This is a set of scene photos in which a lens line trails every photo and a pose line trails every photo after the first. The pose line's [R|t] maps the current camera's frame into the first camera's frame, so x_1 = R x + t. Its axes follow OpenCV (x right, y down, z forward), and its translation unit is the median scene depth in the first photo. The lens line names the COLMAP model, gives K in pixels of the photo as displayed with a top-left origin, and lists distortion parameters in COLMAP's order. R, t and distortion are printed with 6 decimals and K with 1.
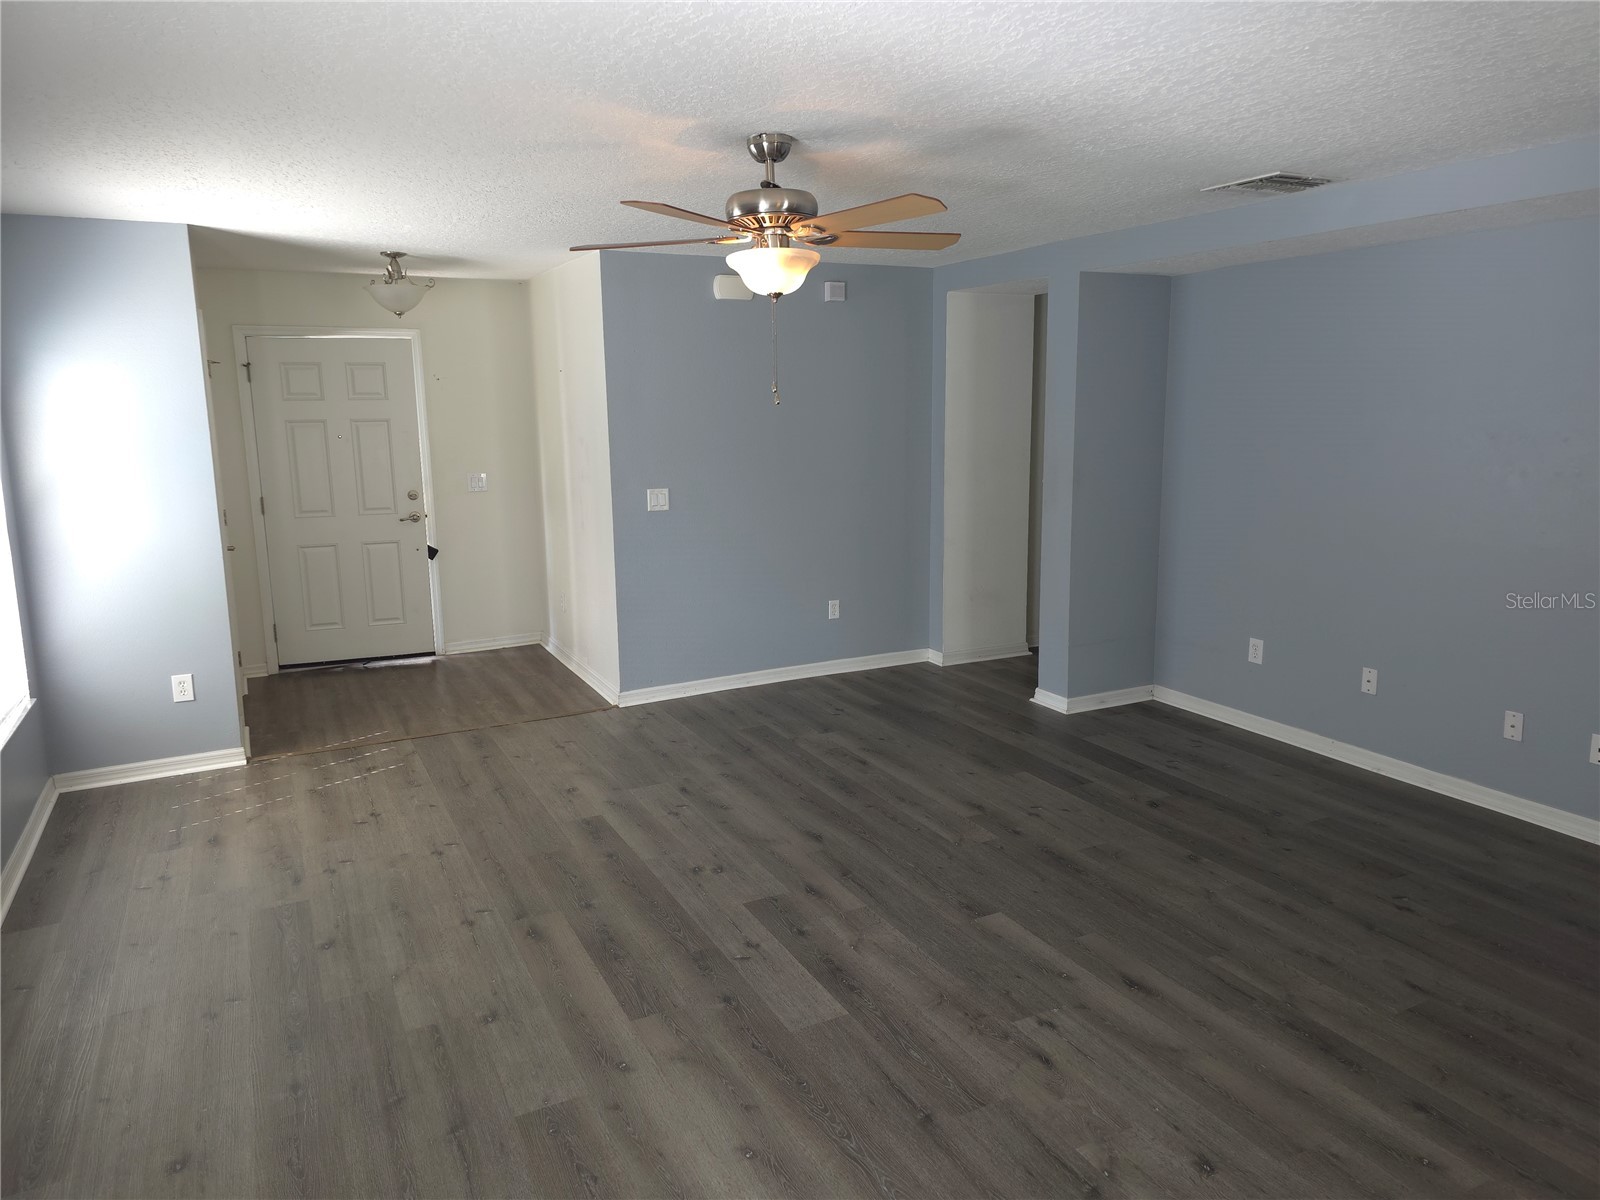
lens RADIAL K [[1067.1, 0, 800.0], [0, 1067.1, 600.0], [0, 0, 1]] dist [0.045807, -0.042925]
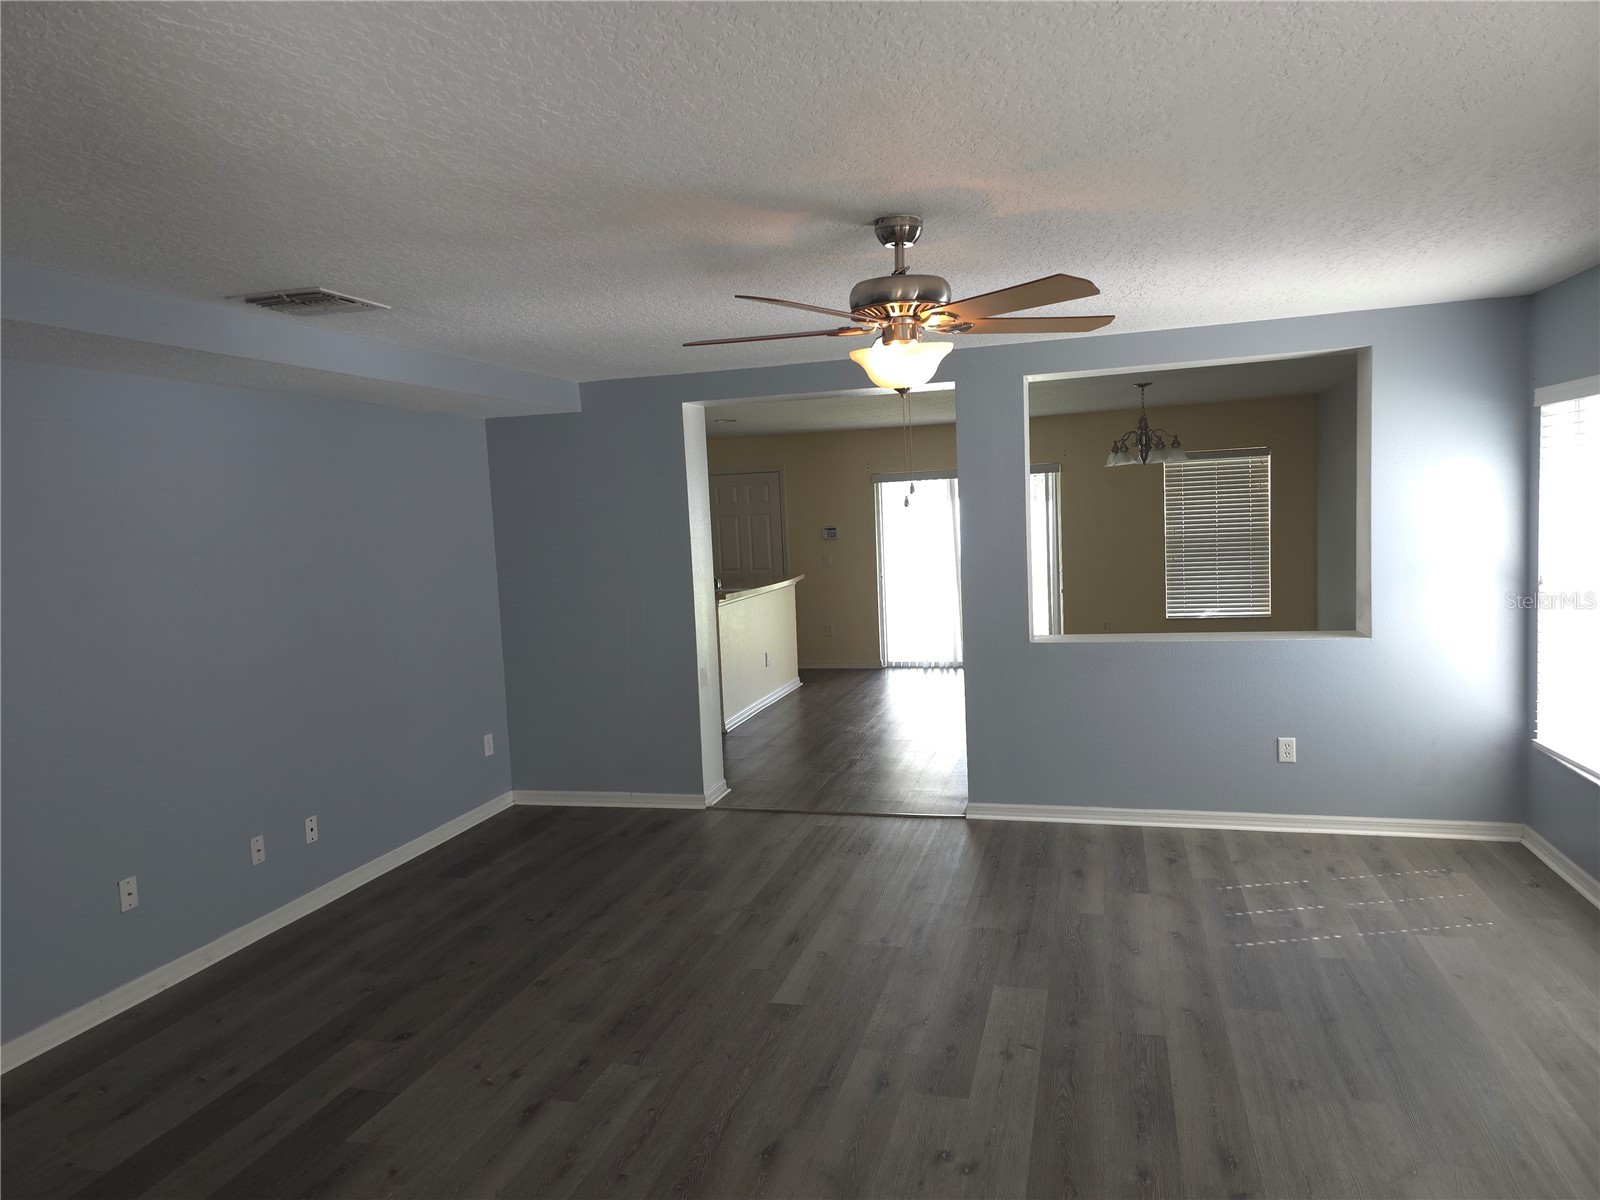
lens RADIAL K [[1067.1, 0, 800.0], [0, 1067.1, 600.0], [0, 0, 1]] dist [0.045807, -0.042925]
pose [[-0.730517, -0.011865, 0.682792, -0.544805], [0.182381, 0.960142, 0.211813, -0.300765], [-0.658090, 0.279261, -0.699236, 1.621230]]
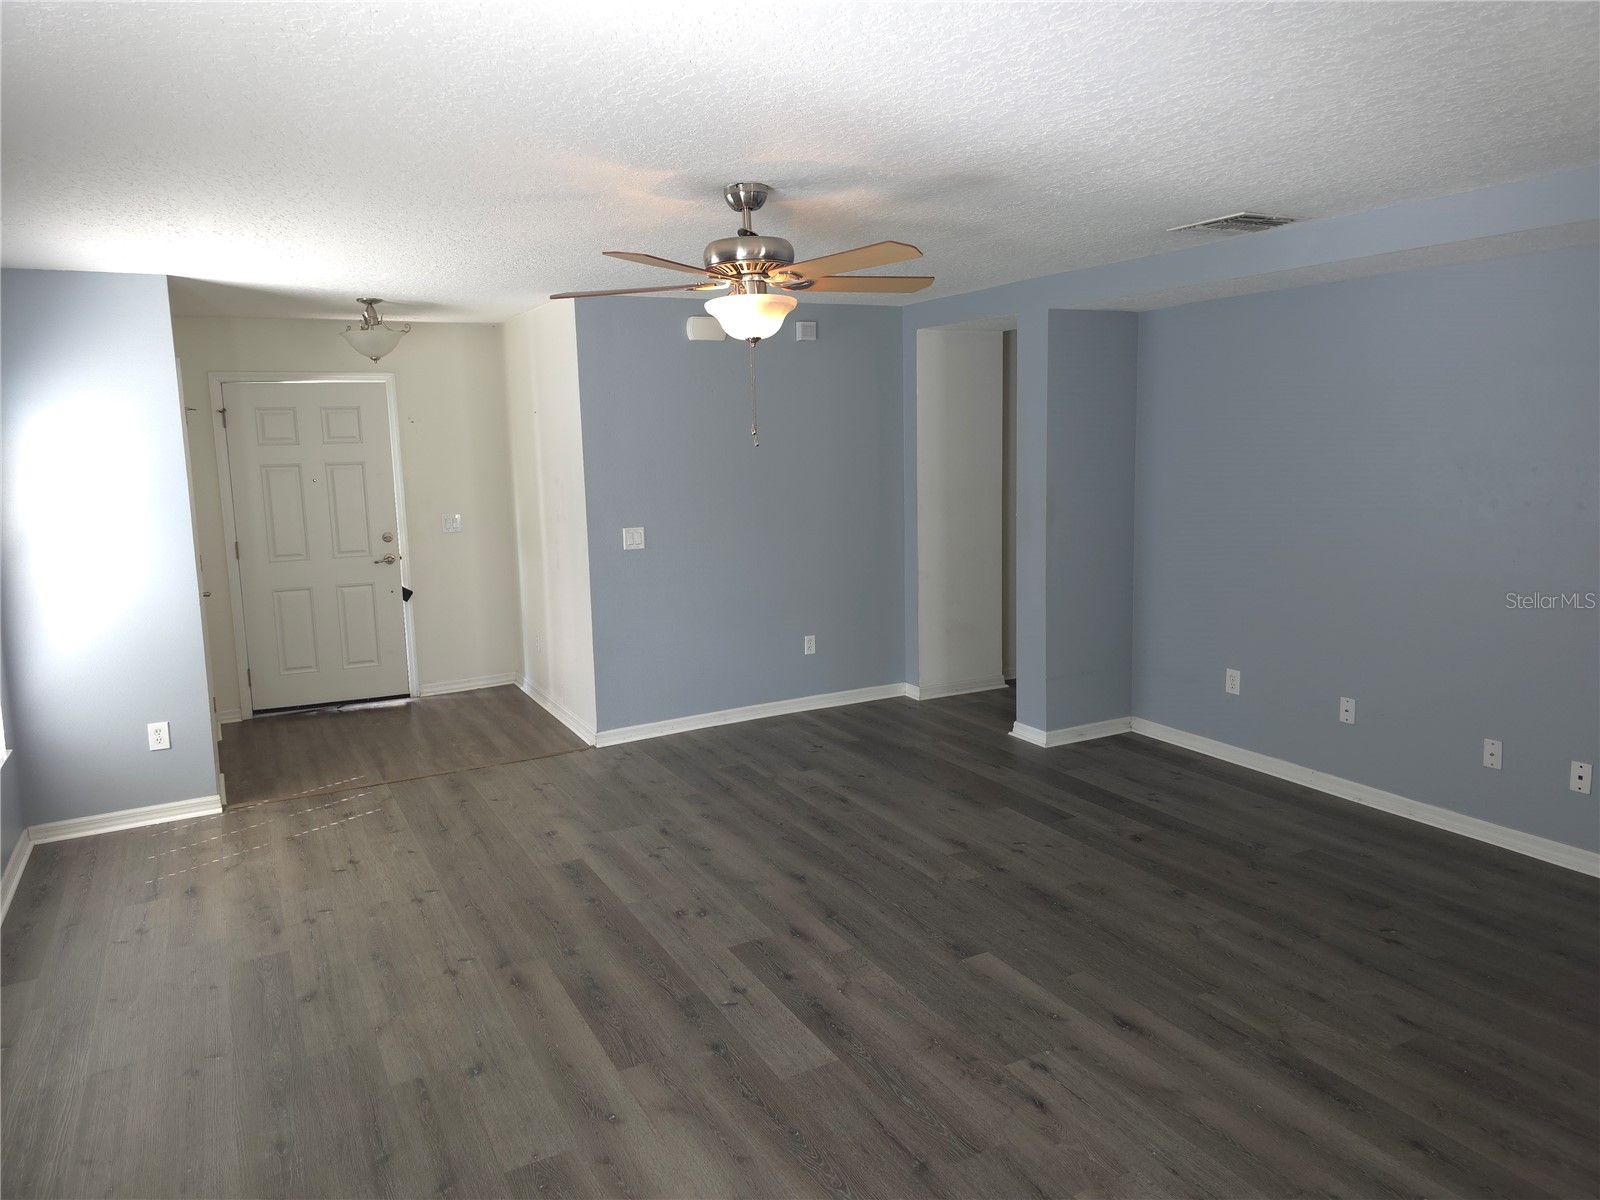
lens RADIAL K [[1070.9, 0, 775.9], [0, 1070.9, 593.9], [0, 0, 1]] dist [0.042577, -0.041111]
pose [[0.999870, -0.014376, 0.007362, -0.012011], [0.014626, 0.999278, -0.035071, -0.007979], [-0.006852, 0.035174, 0.999358, -0.005854]]
